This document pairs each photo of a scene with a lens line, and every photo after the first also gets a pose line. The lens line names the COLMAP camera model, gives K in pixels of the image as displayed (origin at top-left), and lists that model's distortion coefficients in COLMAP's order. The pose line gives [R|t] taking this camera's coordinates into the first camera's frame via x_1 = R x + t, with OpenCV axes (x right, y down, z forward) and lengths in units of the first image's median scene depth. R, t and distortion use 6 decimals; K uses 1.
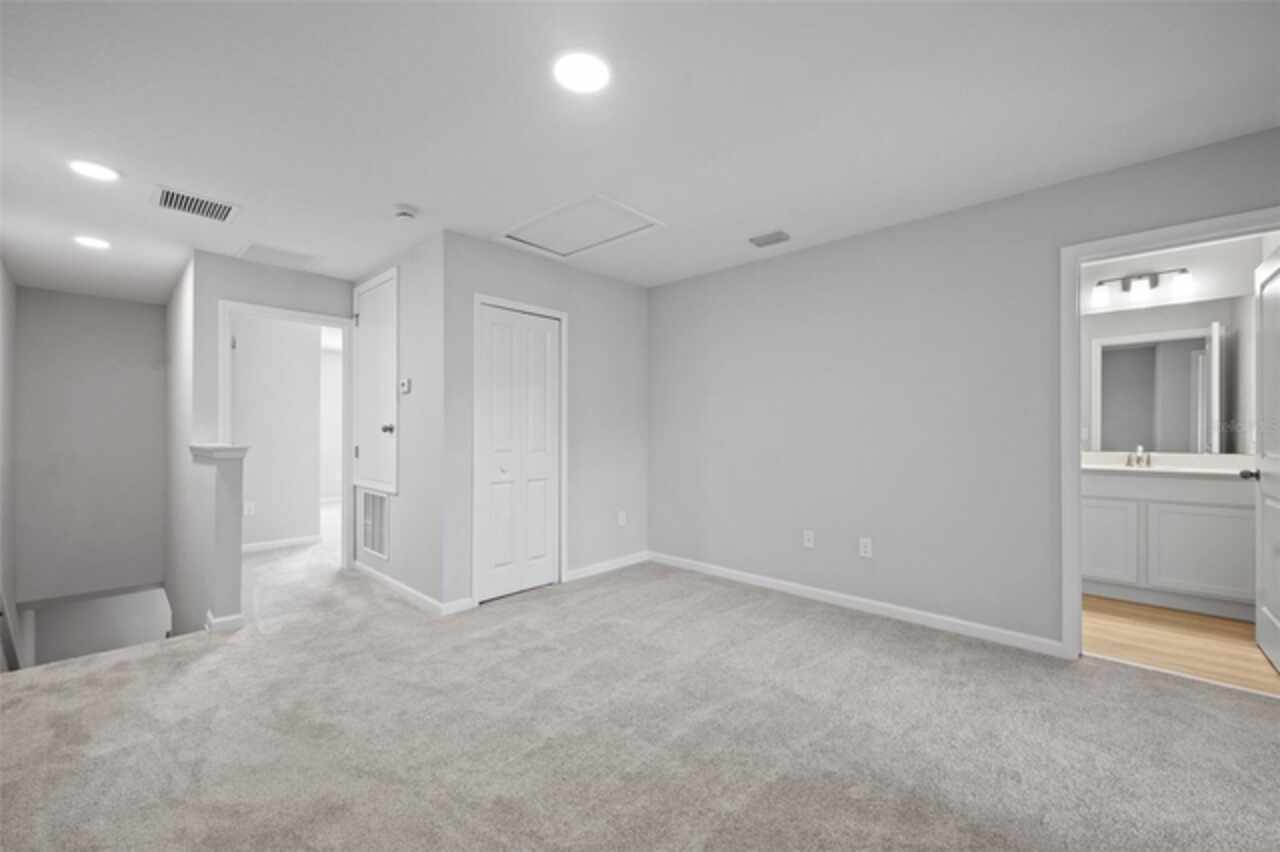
lens RADIAL K [[514.8, 0, 636.6], [0, 514.8, 428.4], [0, 0, 1]] dist [-0.000036, -0.000154]
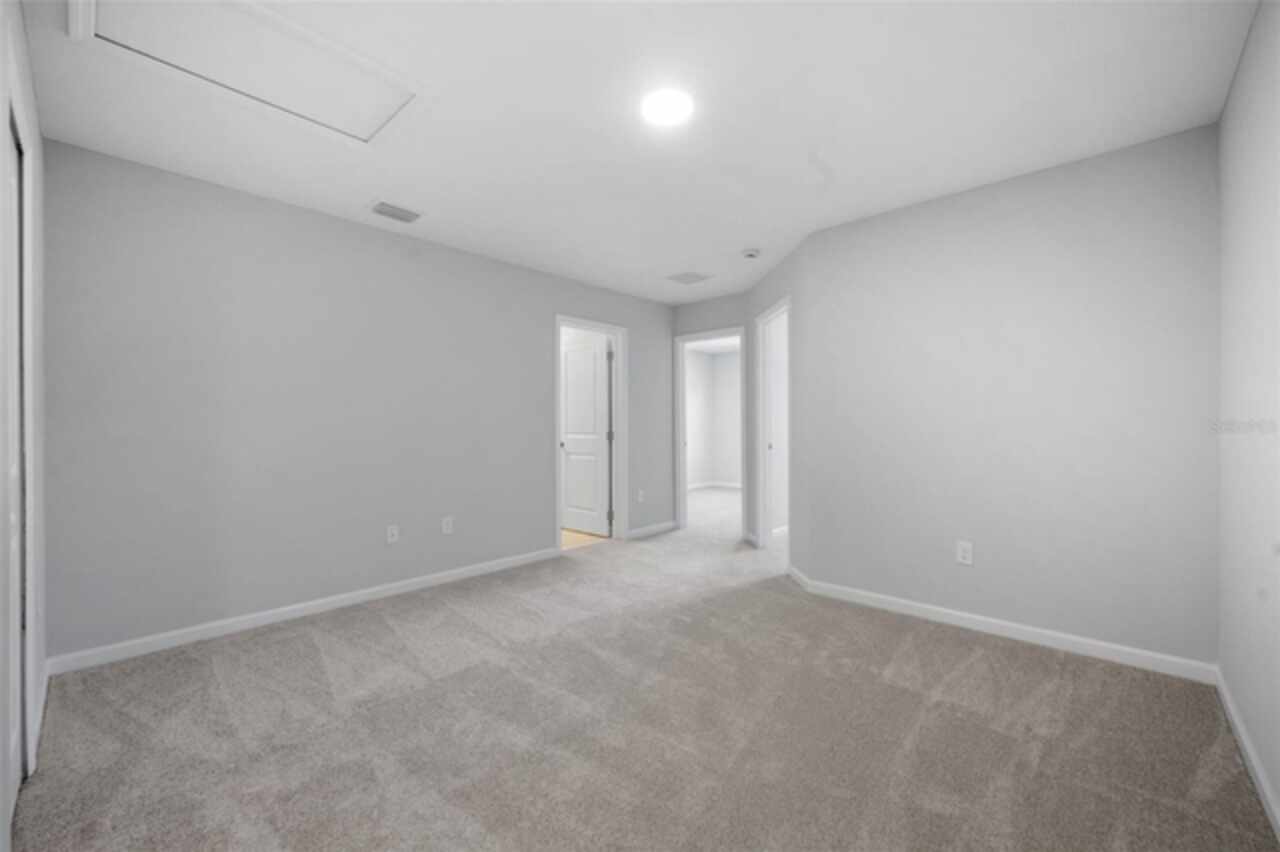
lens RADIAL K [[514.8, 0, 636.7], [0, 514.8, 424.4], [0, 0, 1]] dist [-0.000036, -0.000154]
pose [[-0.012313, 0.004106, 0.999916, -0.742897], [0.002708, 0.999988, -0.004073, 0.017142], [-0.999921, 0.002658, -0.012324, 0.648349]]
